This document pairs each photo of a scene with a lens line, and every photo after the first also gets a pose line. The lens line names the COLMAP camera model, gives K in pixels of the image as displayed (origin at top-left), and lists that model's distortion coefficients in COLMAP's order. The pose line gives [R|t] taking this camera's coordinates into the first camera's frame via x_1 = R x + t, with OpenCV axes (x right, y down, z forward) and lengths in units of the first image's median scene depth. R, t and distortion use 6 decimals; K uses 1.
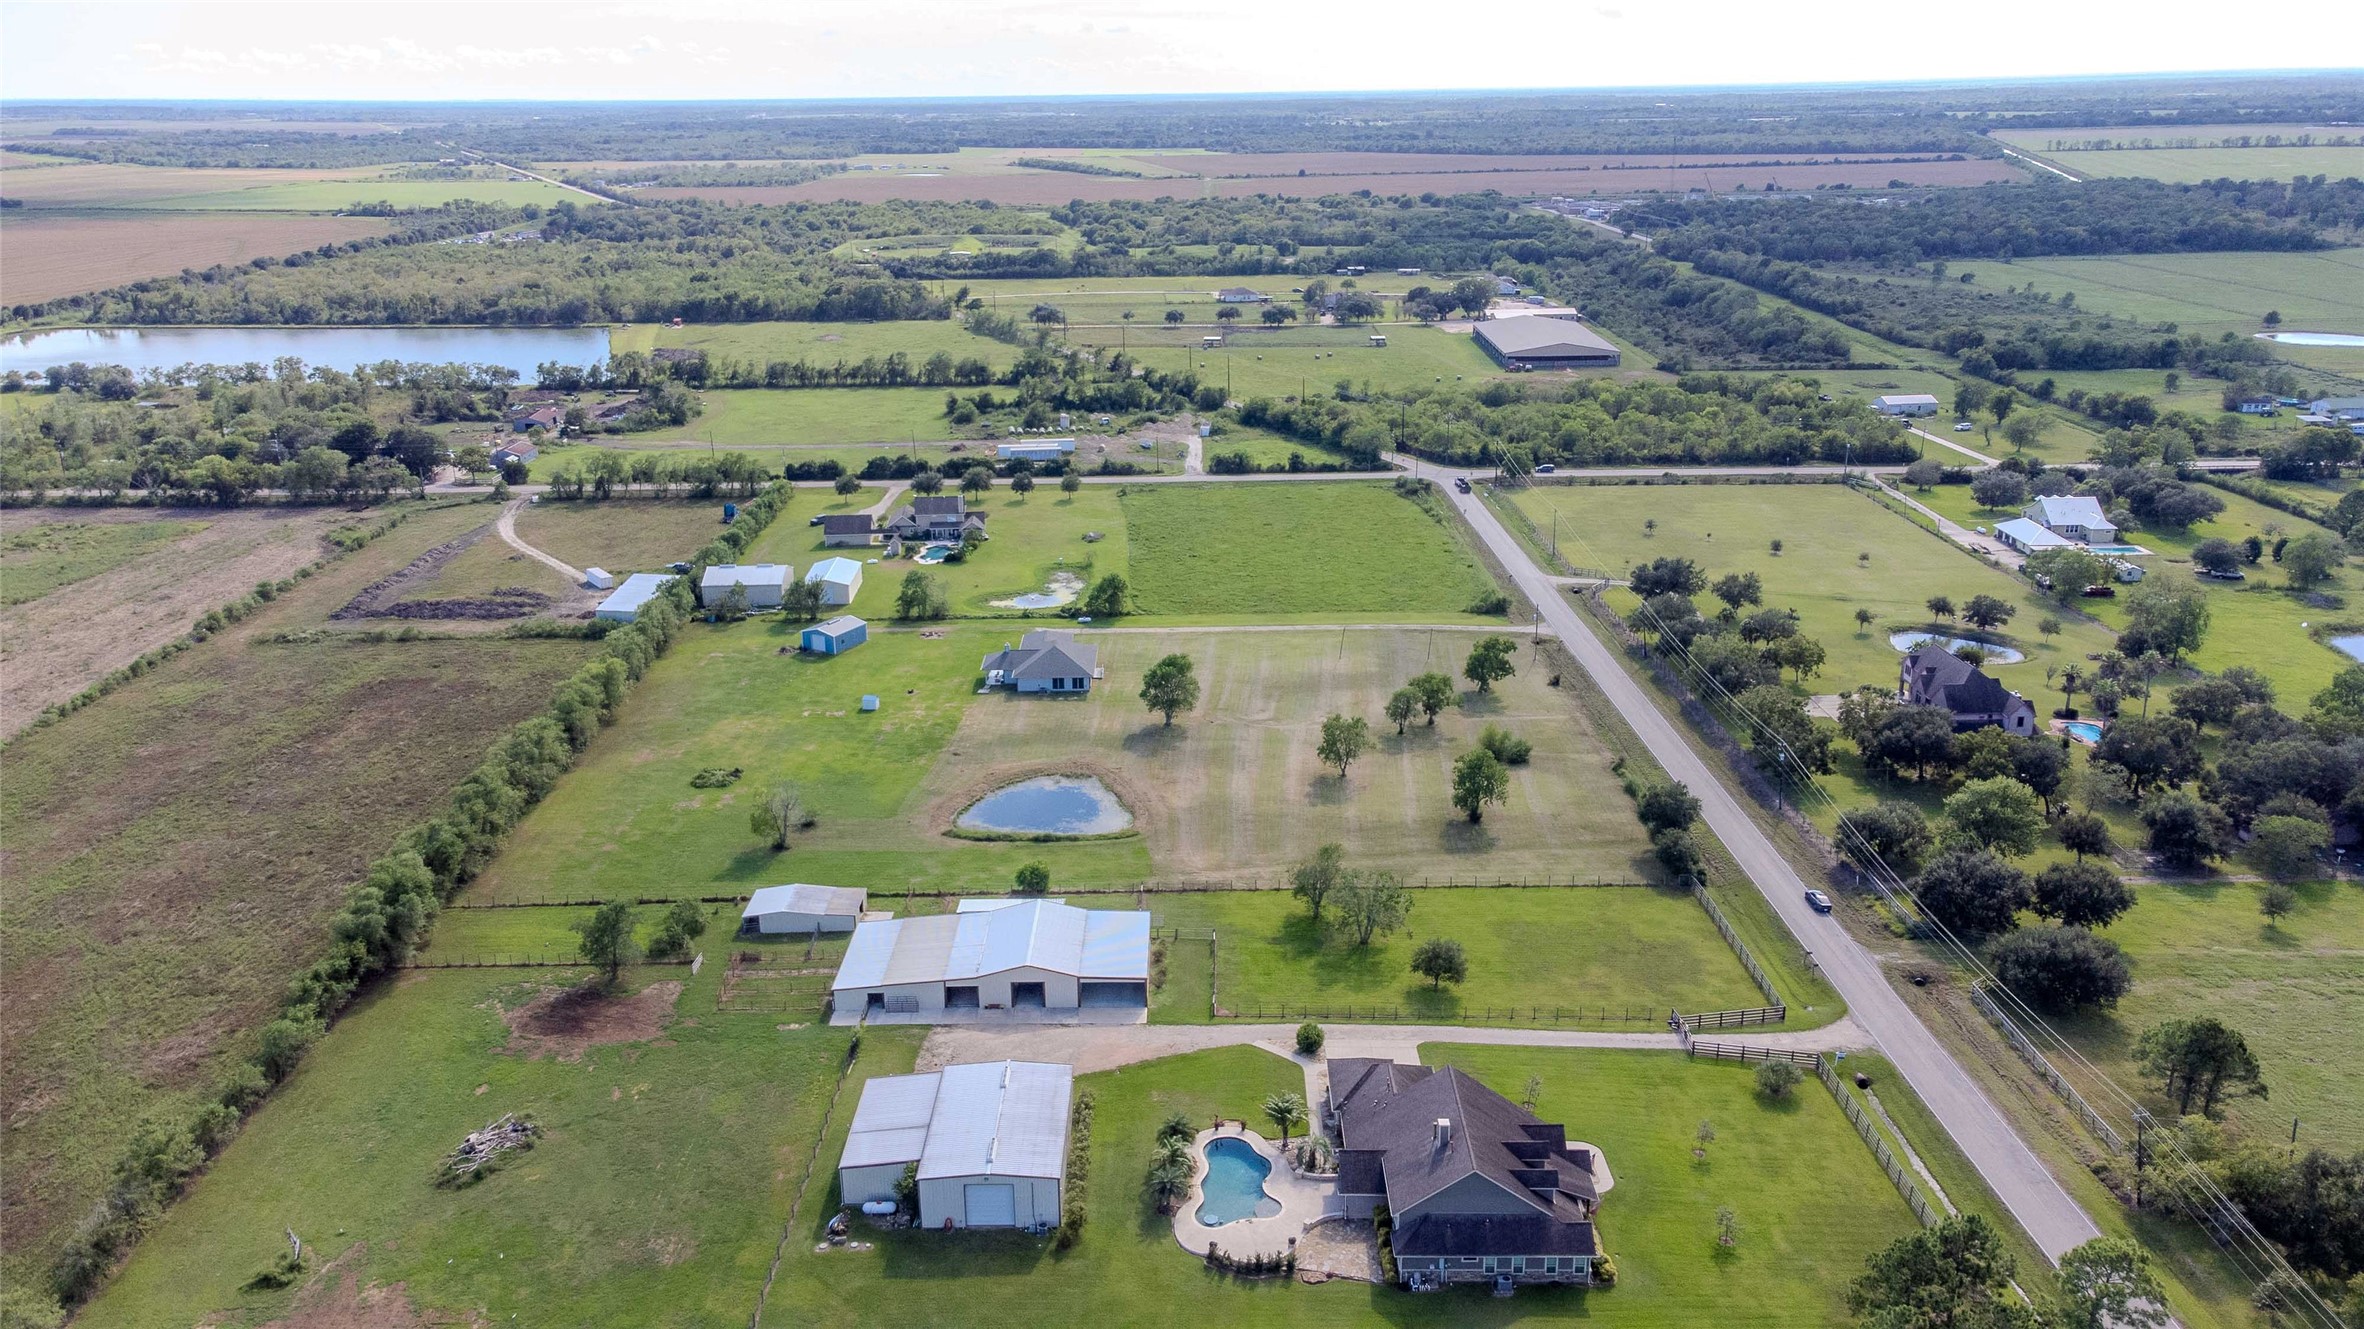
lens RADIAL K [[1775.0, 0, 1168.0], [0, 1775.0, 622.6], [0, 0, 1]] dist [0.068407, 0.003759]
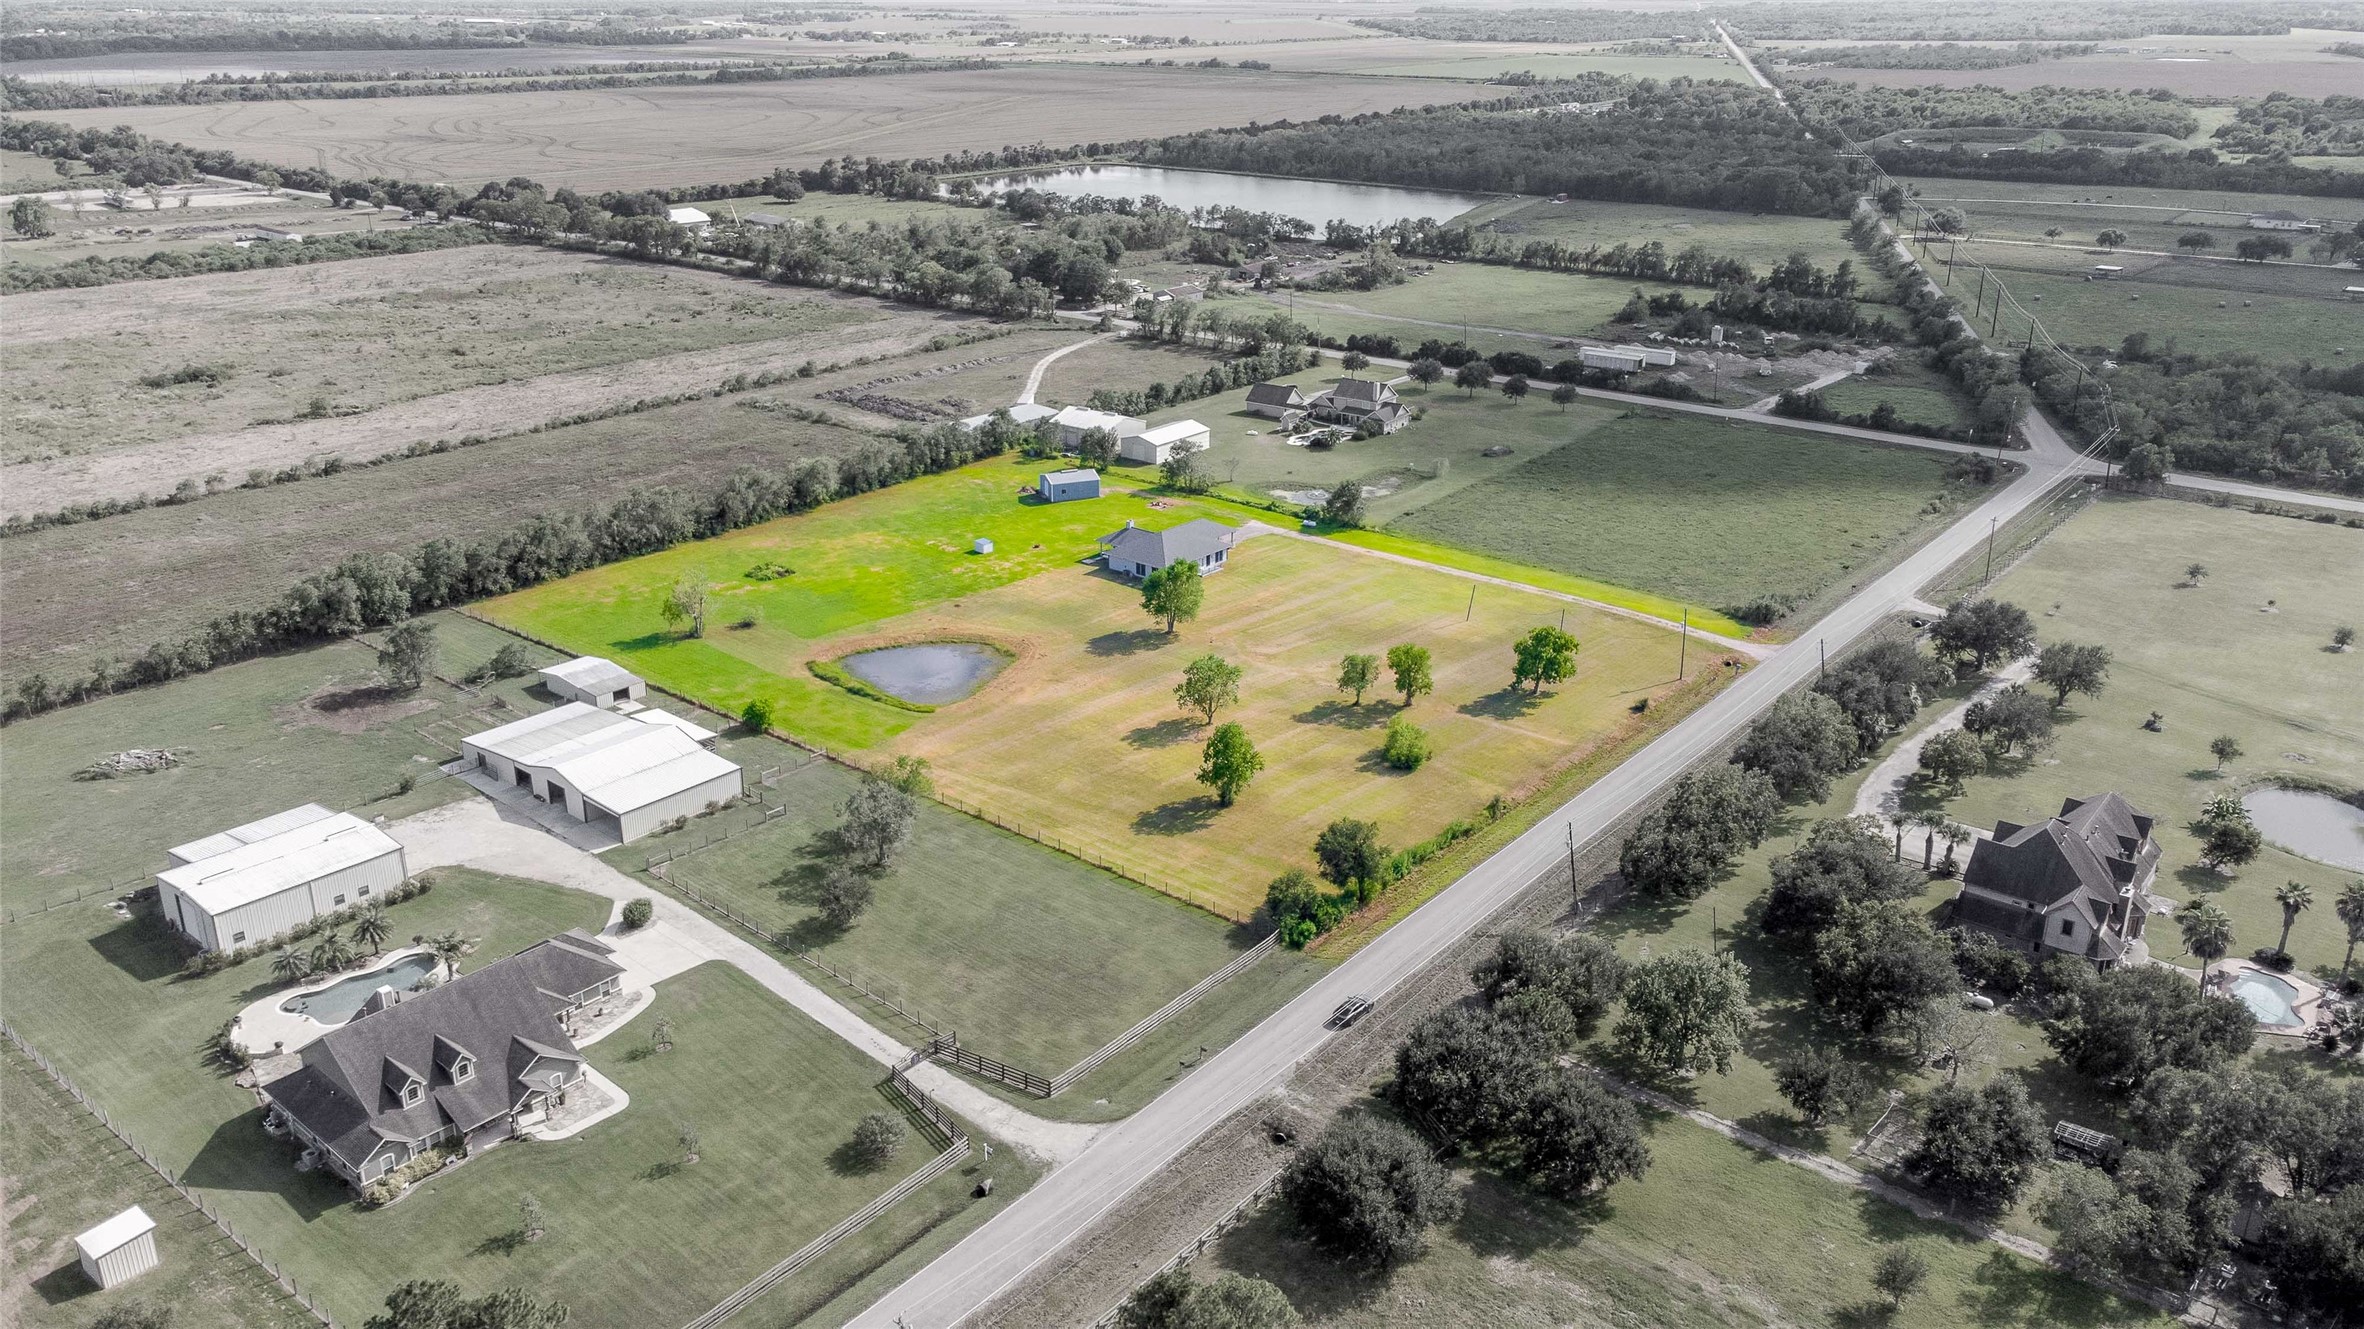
lens RADIAL K [[1755.5, 0, 1162.7], [0, 1755.5, 666.9], [0, 0, 1]] dist [0.043752, 0.007740]
pose [[0.759234, 0.249468, -0.601106, 0.458118], [-0.196792, 0.968381, 0.153332, -0.053781], [0.620351, 0.001878, 0.784322, 0.236630]]
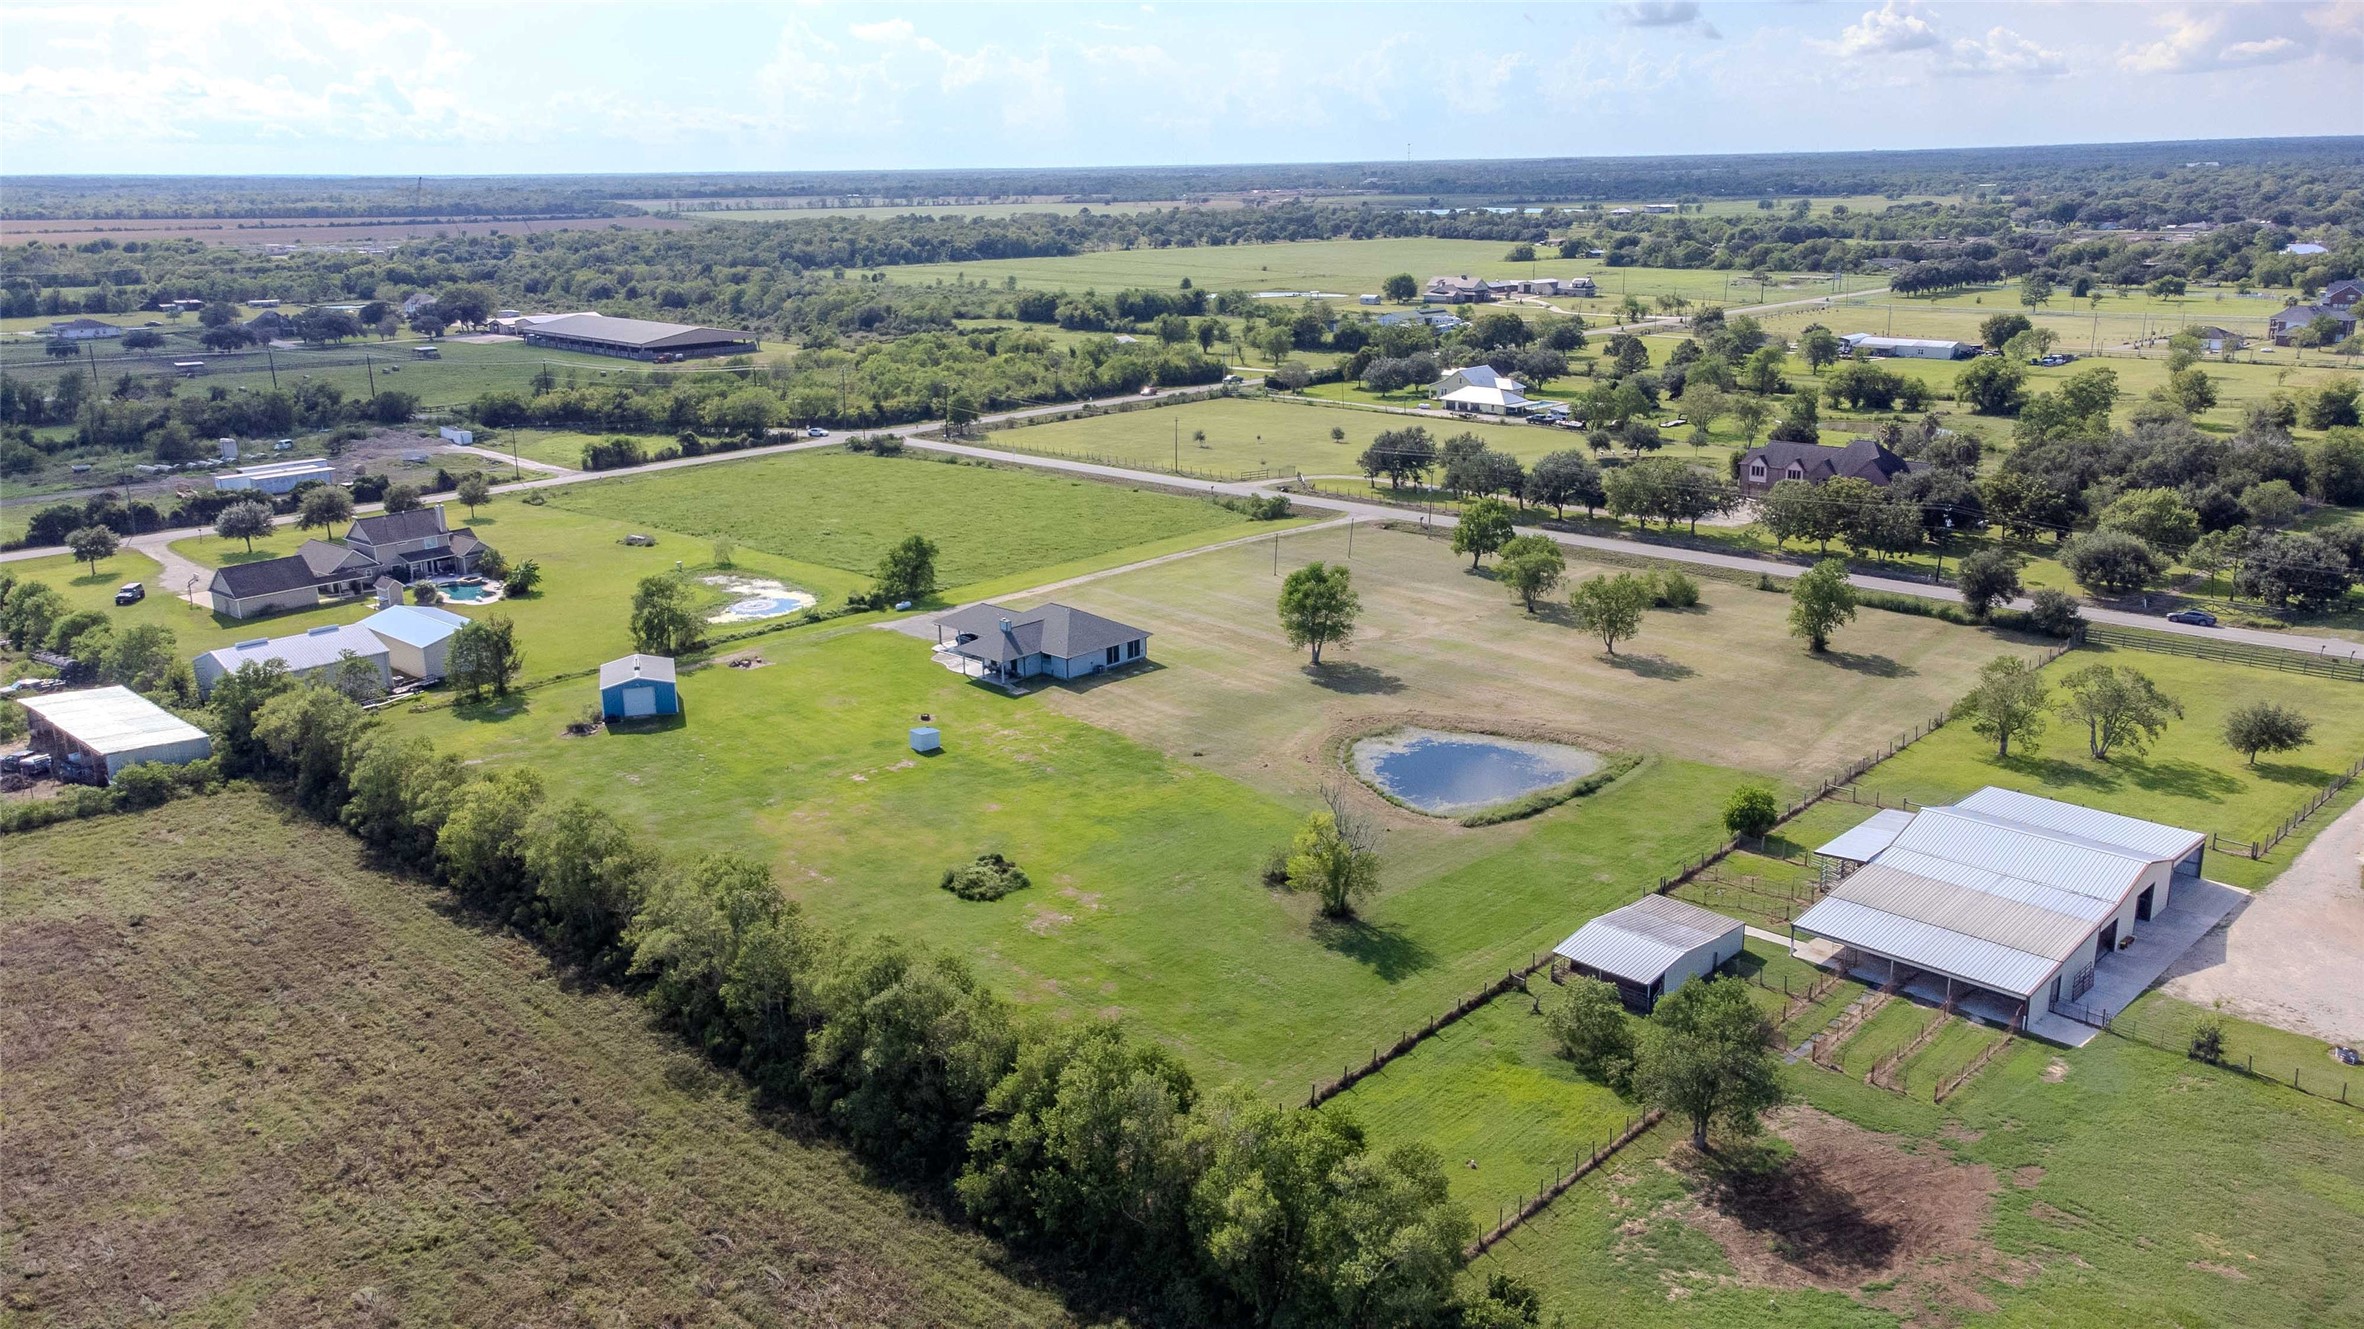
lens RADIAL K [[1755.5, 0, 1162.7], [0, 1755.5, 666.9], [0, 0, 1]] dist [0.043752, 0.007740]
pose [[0.700574, -0.193610, 0.686812, -0.445953], [0.211579, 0.975567, 0.059190, 0.002658], [-0.681491, 0.103849, 0.724421, 0.439337]]
